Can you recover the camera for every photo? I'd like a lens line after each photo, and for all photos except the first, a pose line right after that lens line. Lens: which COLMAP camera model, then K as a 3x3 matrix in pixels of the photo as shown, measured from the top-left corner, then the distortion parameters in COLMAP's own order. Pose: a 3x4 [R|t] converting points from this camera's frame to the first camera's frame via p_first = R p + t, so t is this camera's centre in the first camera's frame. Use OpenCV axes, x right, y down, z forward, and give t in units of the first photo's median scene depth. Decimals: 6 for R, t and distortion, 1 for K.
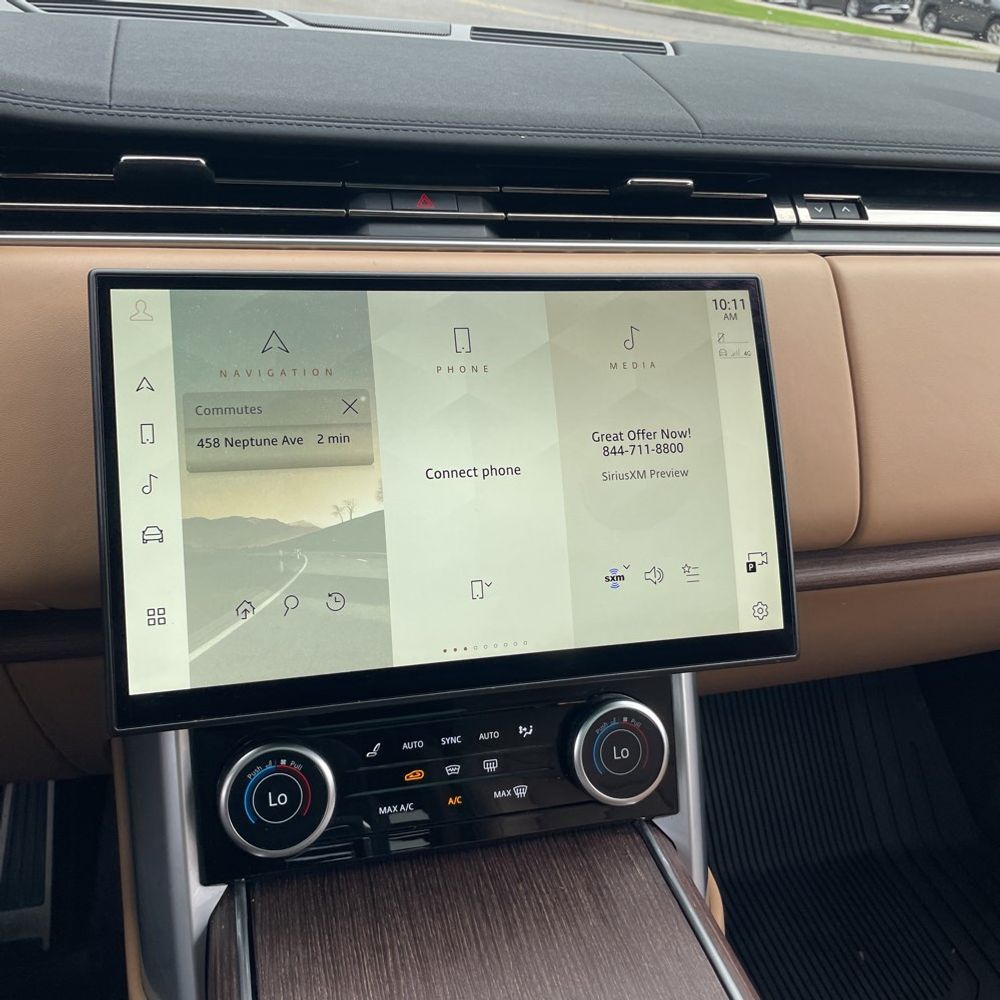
lens RADIAL K [[1016.4, 0, 491.6], [0, 1016.4, 499.7], [0, 0, 1]] dist [-0.004426, 0.000000]
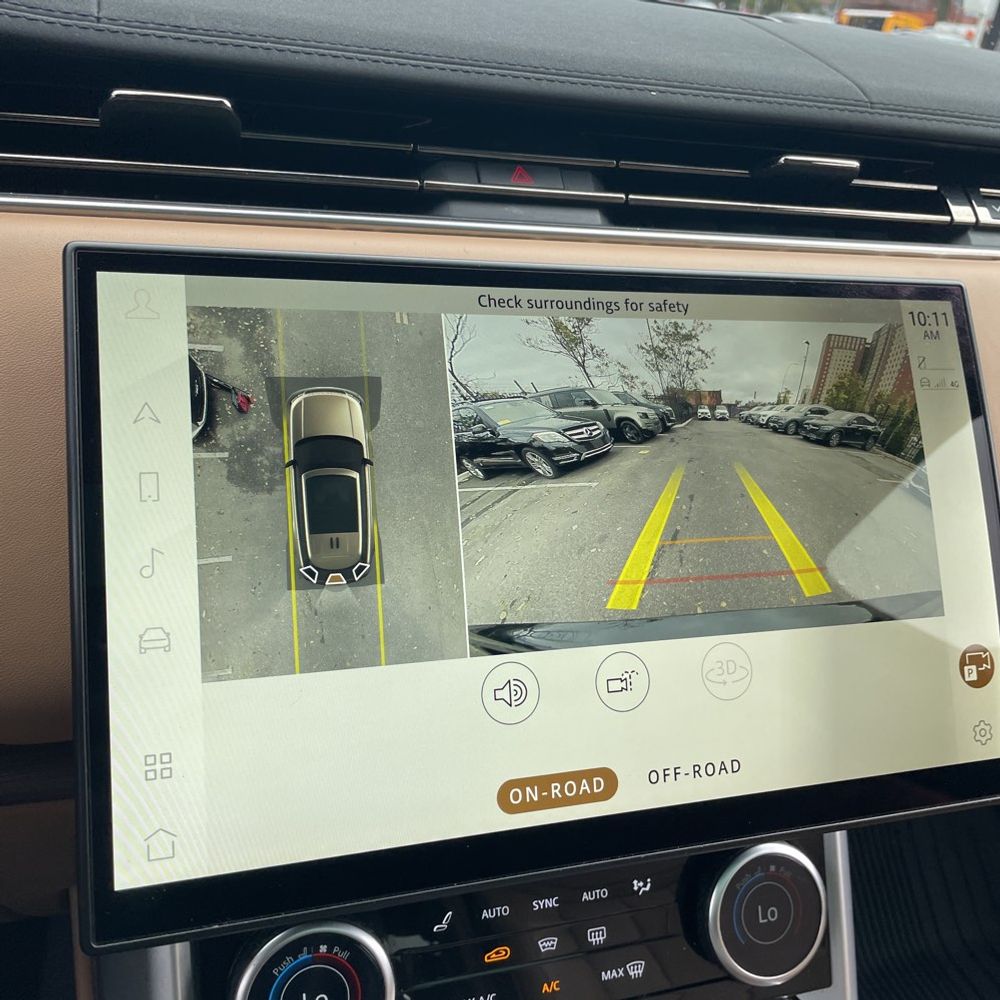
lens RADIAL K [[1016.4, 0, 499.8], [0, 1016.4, 499.1], [0, 0, 1]] dist [-0.004426, 0.000000]
pose [[0.998323, 0.009617, 0.057082, -0.124071], [-0.007380, 0.999201, -0.039270, -0.027408], [-0.057414, 0.038783, 0.997597, 0.272310]]
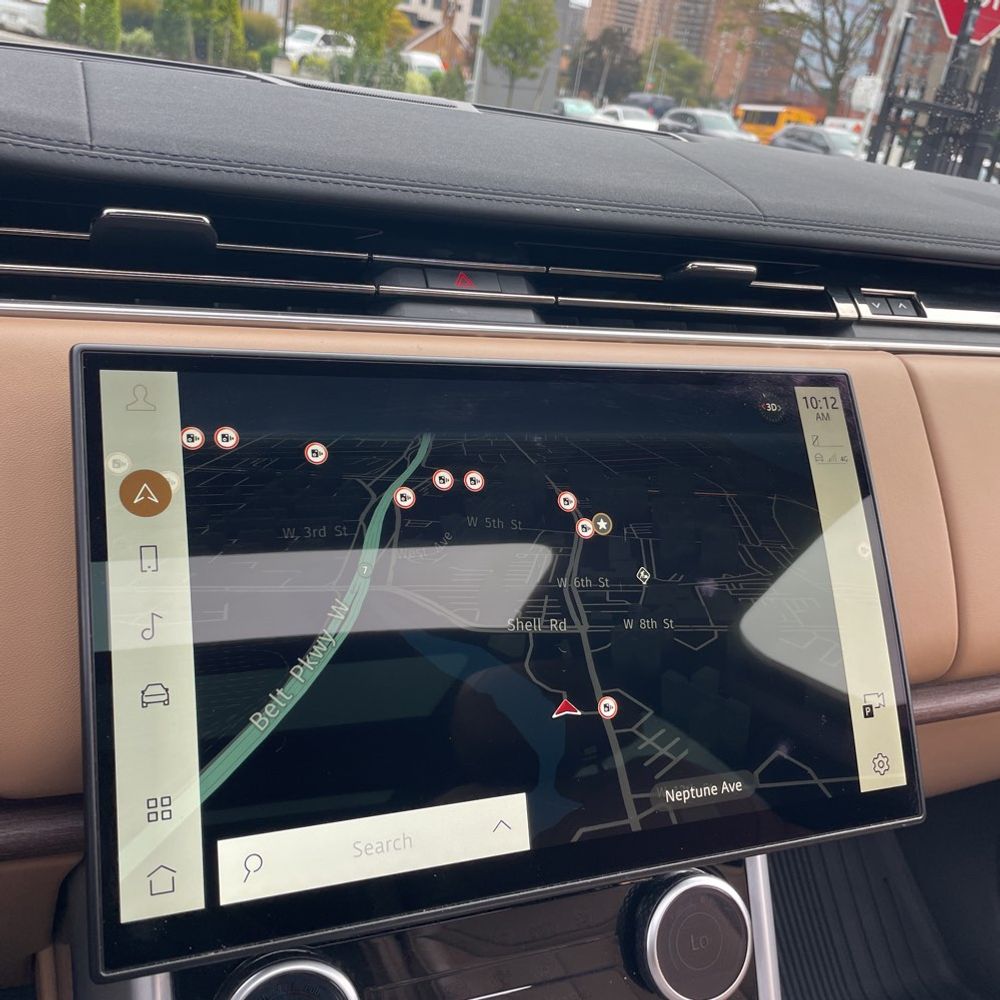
lens RADIAL K [[1016.4, 0, 489.2], [0, 1016.4, 516.1], [0, 0, 1]] dist [-0.004426, 0.000000]
pose [[0.991930, -0.003432, 0.126744, -0.155020], [0.016259, 0.994823, -0.100311, -0.014352], [-0.125744, 0.101563, 0.986850, 0.189848]]
